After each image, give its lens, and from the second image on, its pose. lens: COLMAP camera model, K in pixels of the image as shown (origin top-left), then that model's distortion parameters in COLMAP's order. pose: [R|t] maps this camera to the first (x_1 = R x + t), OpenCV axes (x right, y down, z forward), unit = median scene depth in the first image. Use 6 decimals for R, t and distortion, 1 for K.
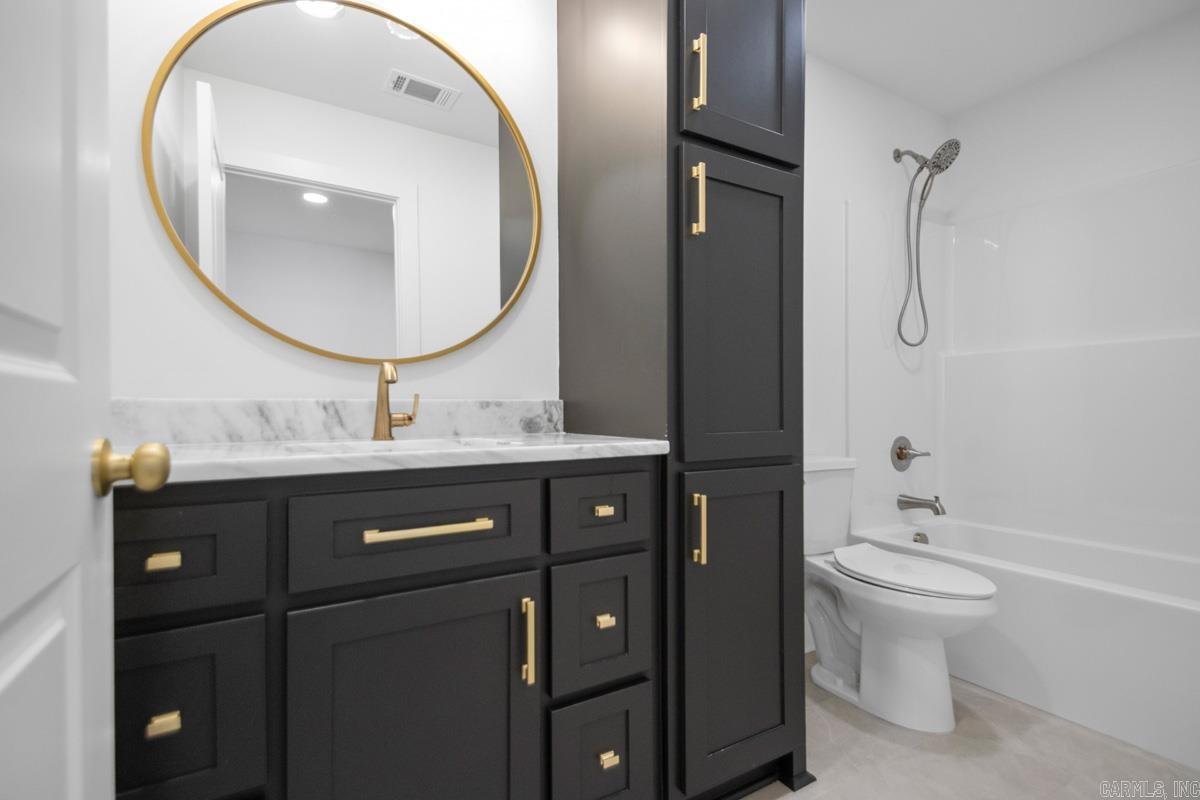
lens RADIAL K [[557.3, 0, 595.7], [0, 557.3, 401.3], [0, 0, 1]] dist [0.032366, -0.014155]
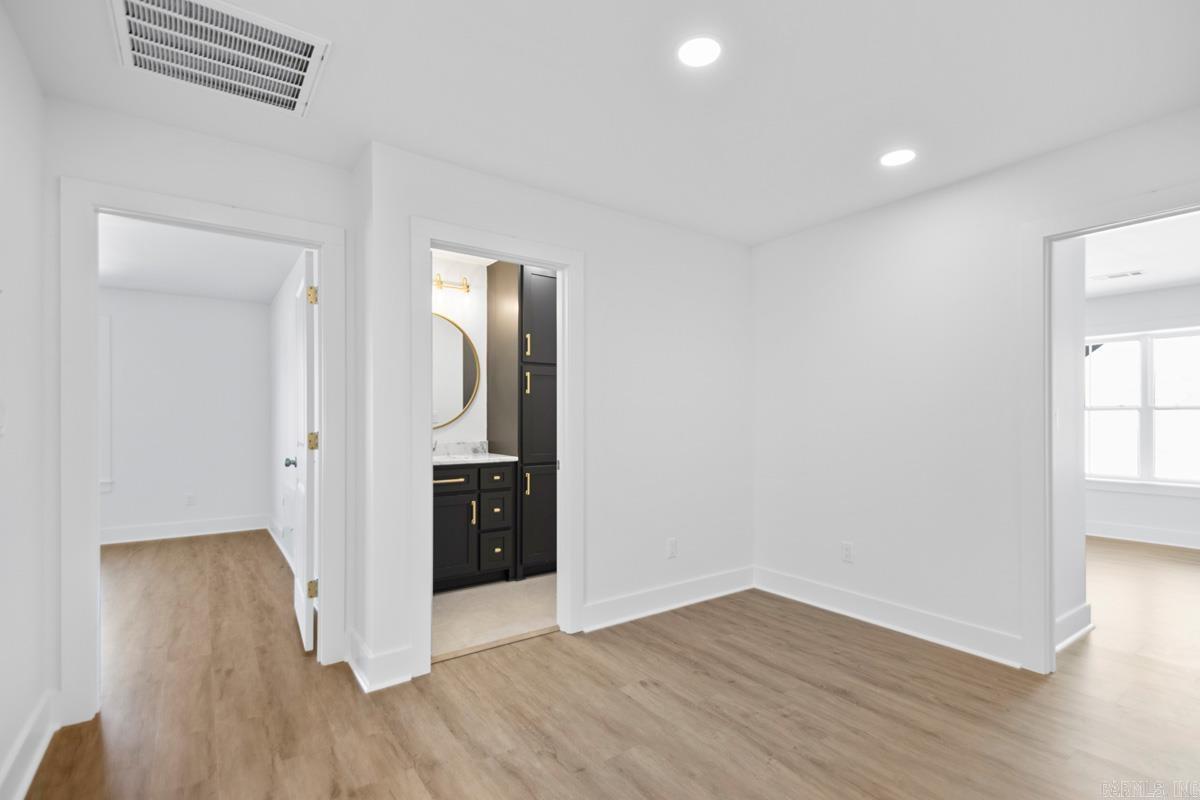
lens RADIAL K [[557.3, 0, 603.6], [0, 557.3, 408.4], [0, 0, 1]] dist [0.032366, -0.014155]
pose [[0.995142, 0.005165, 0.098312, 0.308531], [-0.005500, 0.999980, 0.003134, -0.226620], [-0.098294, -0.003660, 0.995151, -2.312950]]
